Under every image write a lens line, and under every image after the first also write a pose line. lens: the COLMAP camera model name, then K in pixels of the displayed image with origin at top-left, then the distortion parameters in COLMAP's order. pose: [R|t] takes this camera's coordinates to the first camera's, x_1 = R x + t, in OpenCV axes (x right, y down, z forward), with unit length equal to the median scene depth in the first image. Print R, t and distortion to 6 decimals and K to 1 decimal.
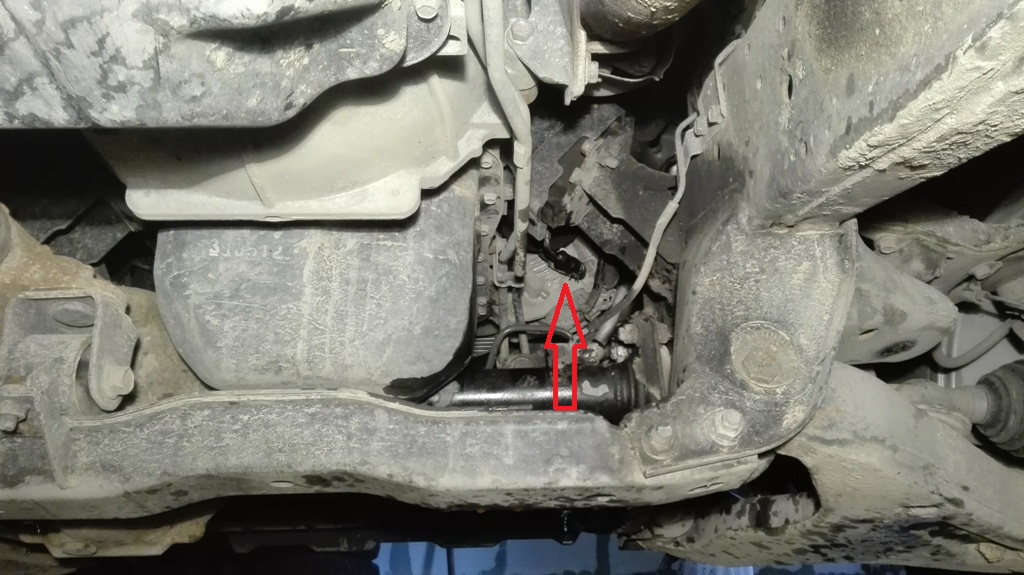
lens RADIAL K [[757.4, 0, 512.0], [0, 757.4, 287.5], [0, 0, 1]] dist [0.001031, 0.000016]
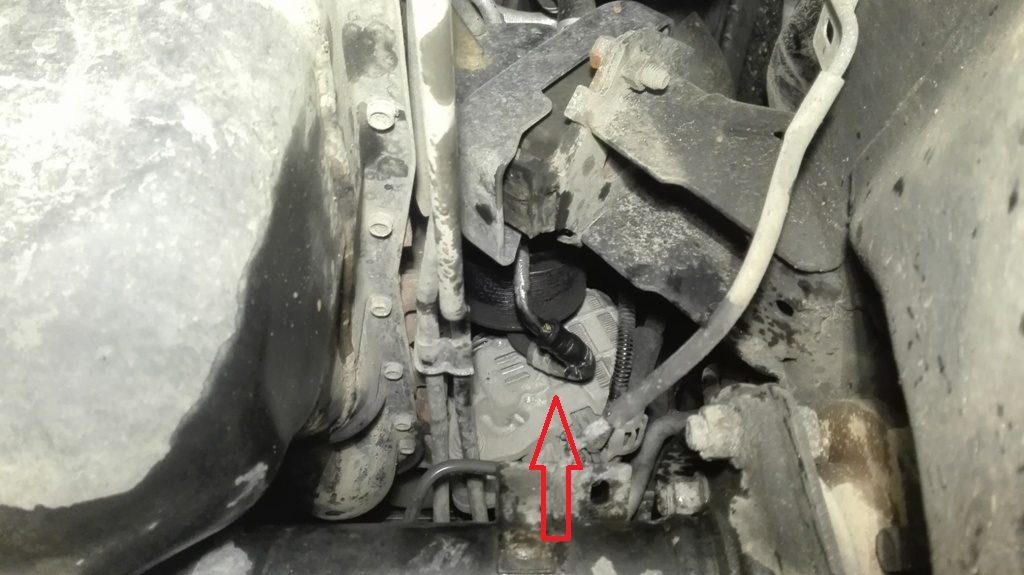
lens RADIAL K [[811.4, 0, 512.0], [0, 811.4, 287.5], [0, 0, 1]] dist [0.000712, -0.005824]
pose [[0.999595, 0.028444, 0.000517, 0.046243], [-0.027455, 0.969276, -0.244441, 0.085731], [-0.007454, 0.244327, 0.969664, 0.540486]]
